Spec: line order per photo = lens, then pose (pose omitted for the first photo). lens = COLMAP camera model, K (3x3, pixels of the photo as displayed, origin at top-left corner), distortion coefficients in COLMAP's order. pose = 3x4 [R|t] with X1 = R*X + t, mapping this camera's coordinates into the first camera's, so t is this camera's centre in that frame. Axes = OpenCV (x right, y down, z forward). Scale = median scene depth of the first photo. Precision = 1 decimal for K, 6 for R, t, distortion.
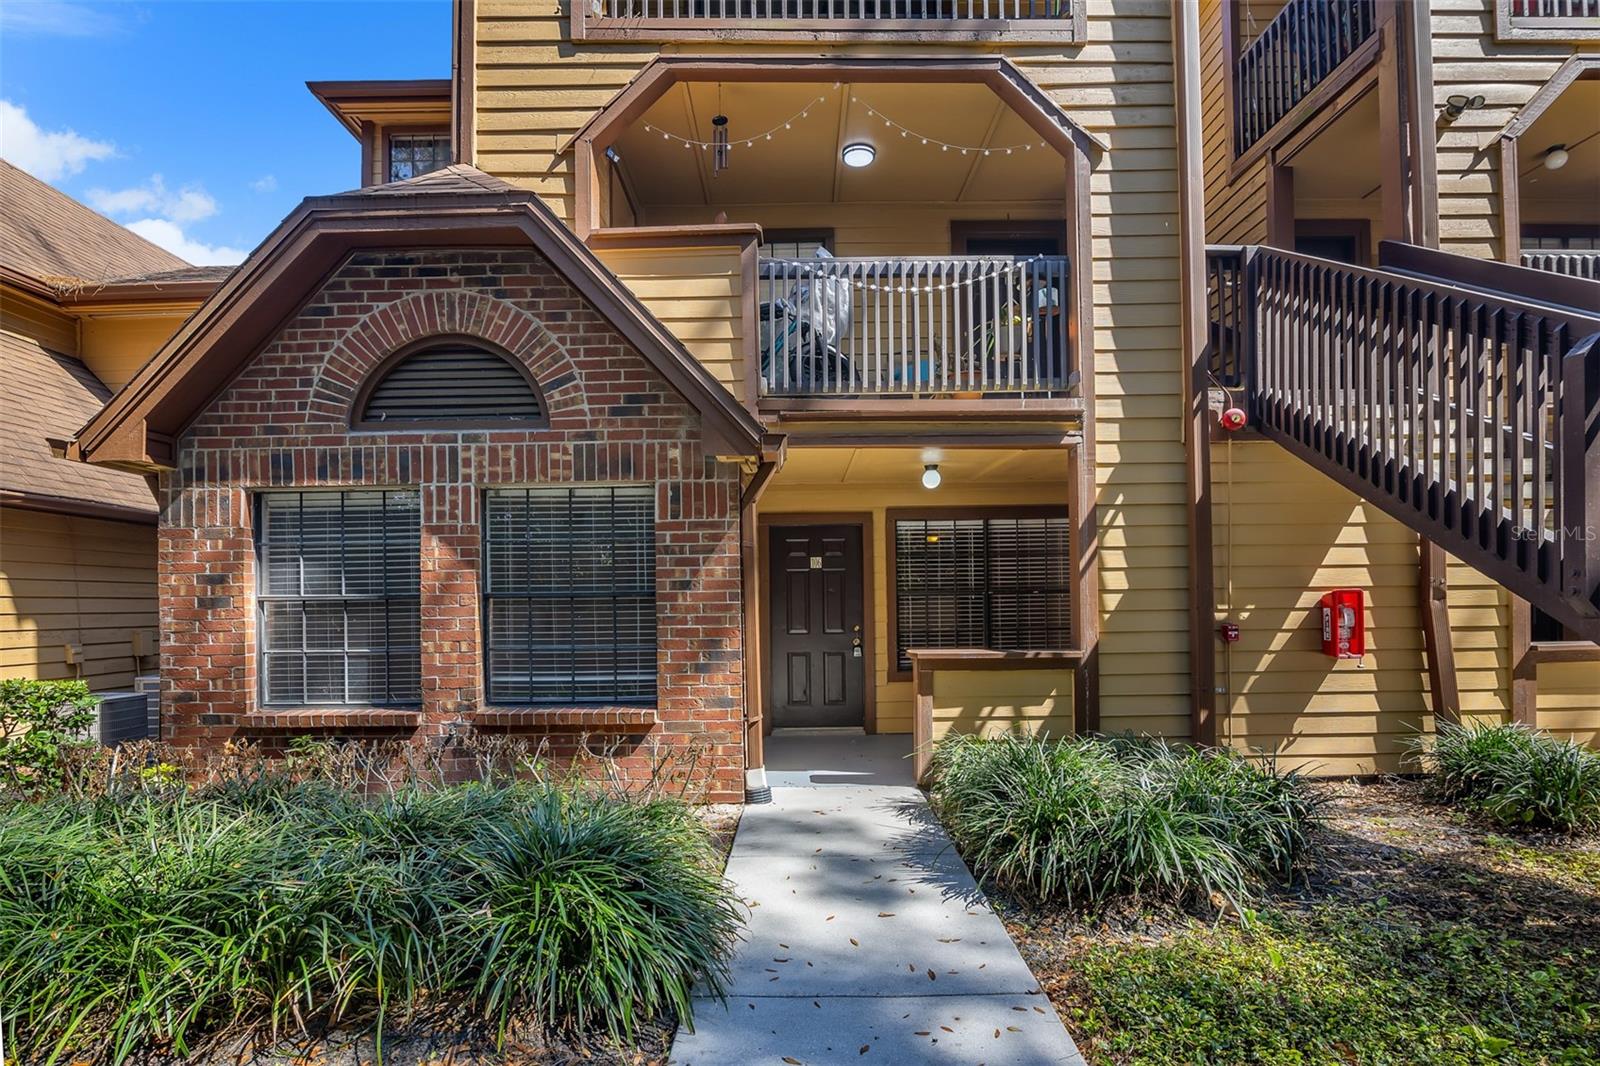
lens RADIAL K [[754.3, 0, 795.9], [0, 754.3, 596.6], [0, 0, 1]] dist [-0.026031, -0.000023]
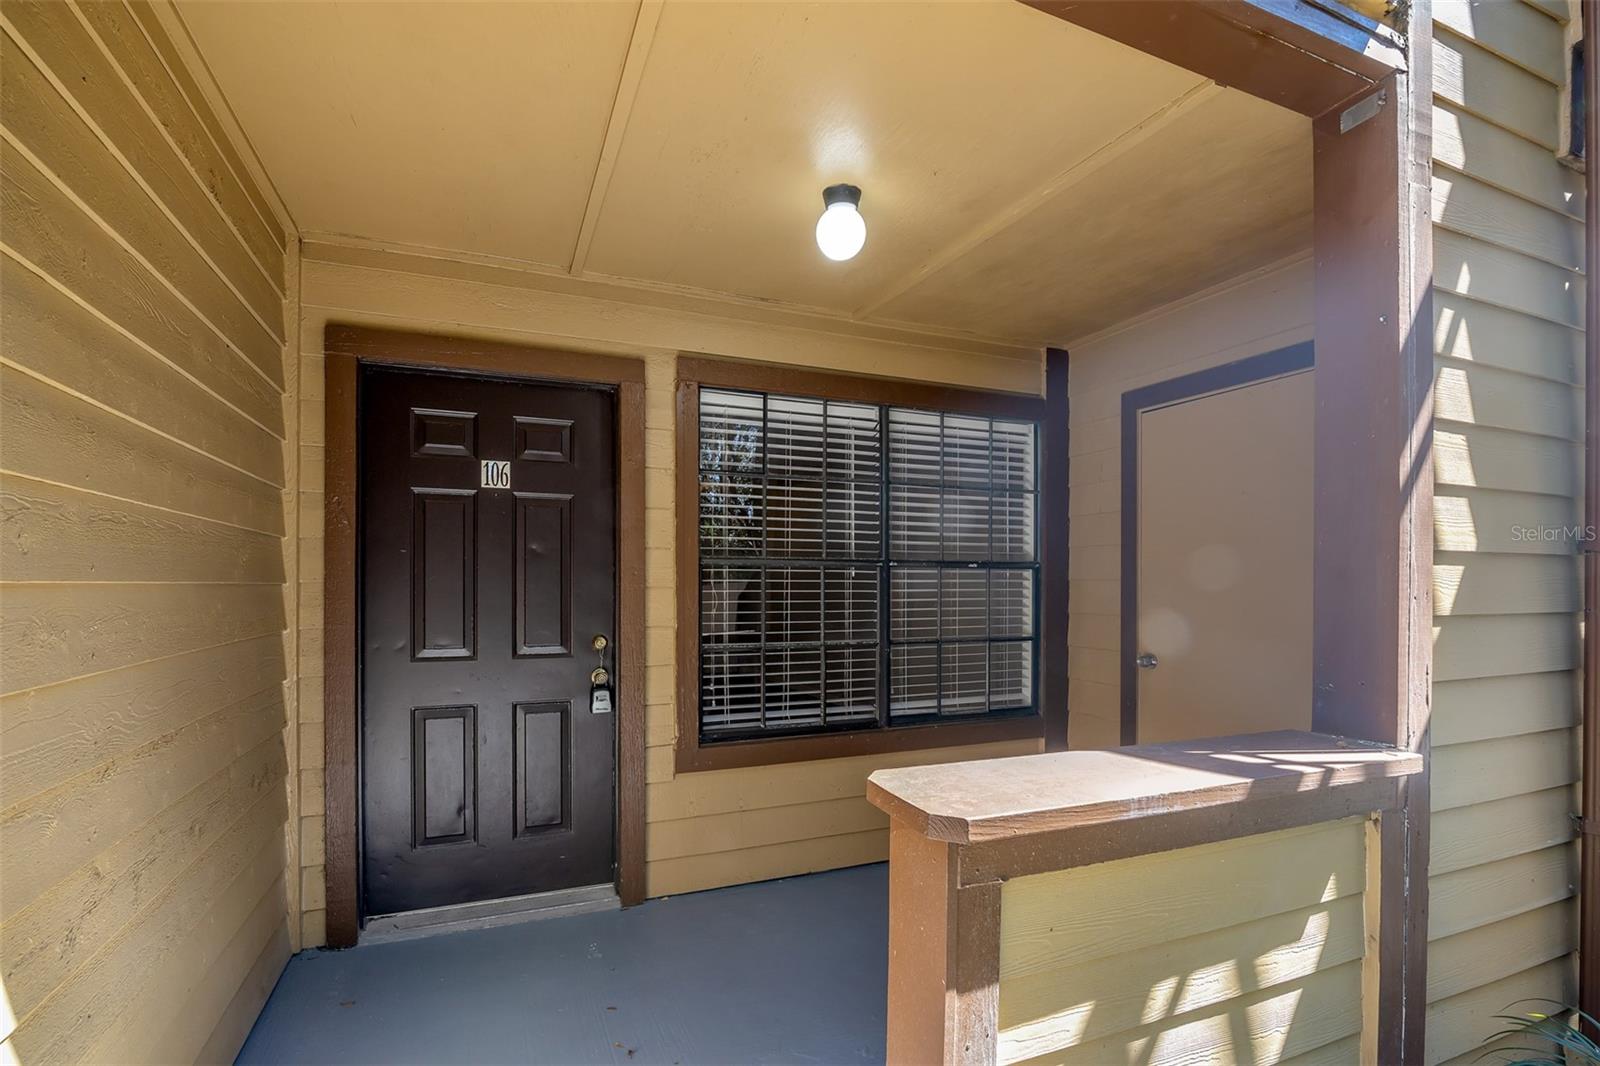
lens RADIAL K [[754.3, 0, 795.9], [0, 754.3, 596.6], [0, 0, 1]] dist [-0.026031, -0.000023]
pose [[0.927612, 0.010759, 0.373391, 0.026833], [-0.019259, 0.999633, 0.019042, 0.007134], [-0.373049, -0.024855, 0.927479, 0.592006]]
